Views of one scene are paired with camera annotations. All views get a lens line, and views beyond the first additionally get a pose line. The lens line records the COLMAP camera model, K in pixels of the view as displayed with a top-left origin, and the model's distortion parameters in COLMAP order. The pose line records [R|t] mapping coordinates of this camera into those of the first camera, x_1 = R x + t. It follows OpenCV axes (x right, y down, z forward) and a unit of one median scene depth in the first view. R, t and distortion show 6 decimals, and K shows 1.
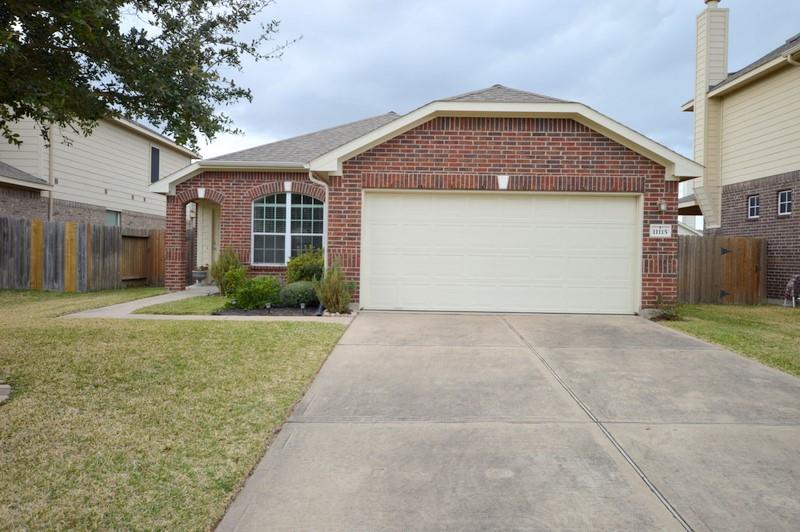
lens RADIAL K [[660.7, 0, 382.2], [0, 660.7, 265.1], [0, 0, 1]] dist [-0.002567, 0.062403]
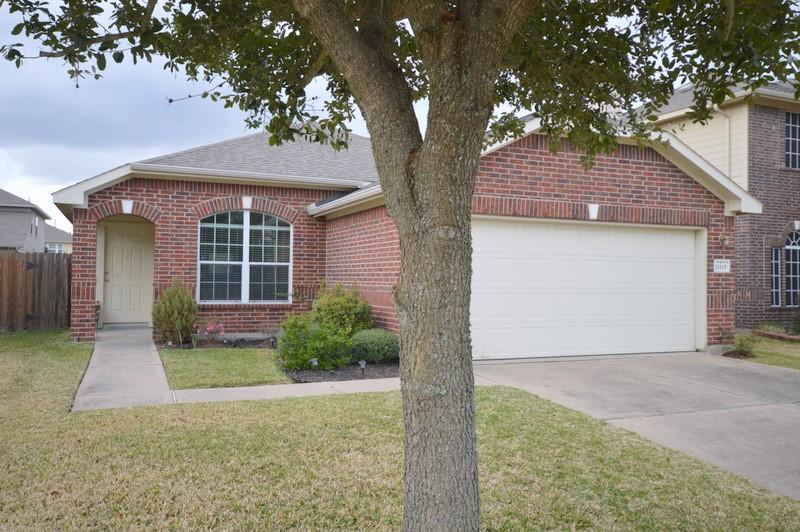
lens RADIAL K [[660.7, 0, 382.2], [0, 660.7, 265.1], [0, 0, 1]] dist [-0.002567, 0.062403]
pose [[0.909335, 0.000698, 0.416064, -0.454705], [0.009819, 0.999684, -0.023137, -0.034619], [-0.415949, 0.025124, 0.909041, 0.301182]]
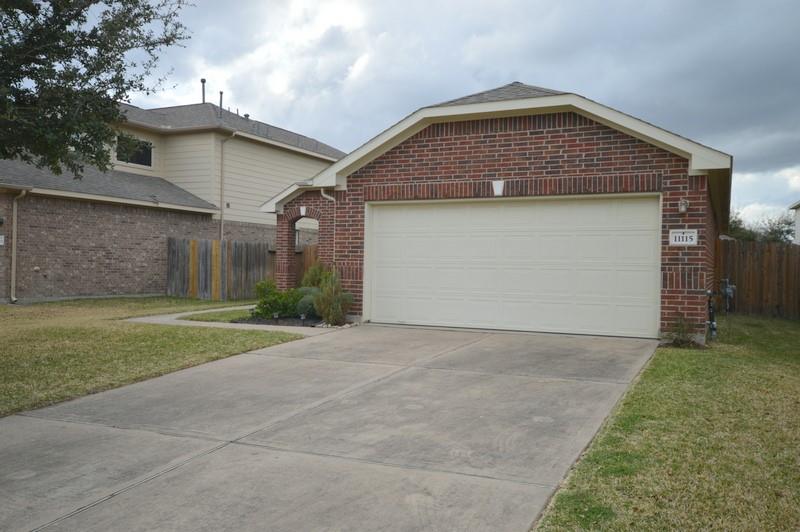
lens RADIAL K [[660.7, 0, 382.2], [0, 660.7, 265.1], [0, 0, 1]] dist [-0.002567, 0.062403]
pose [[0.908545, -0.003949, -0.417769, 0.419412], [-0.004737, 0.999794, -0.019752, 0.000399], [0.417761, 0.019925, 0.908338, 0.101040]]
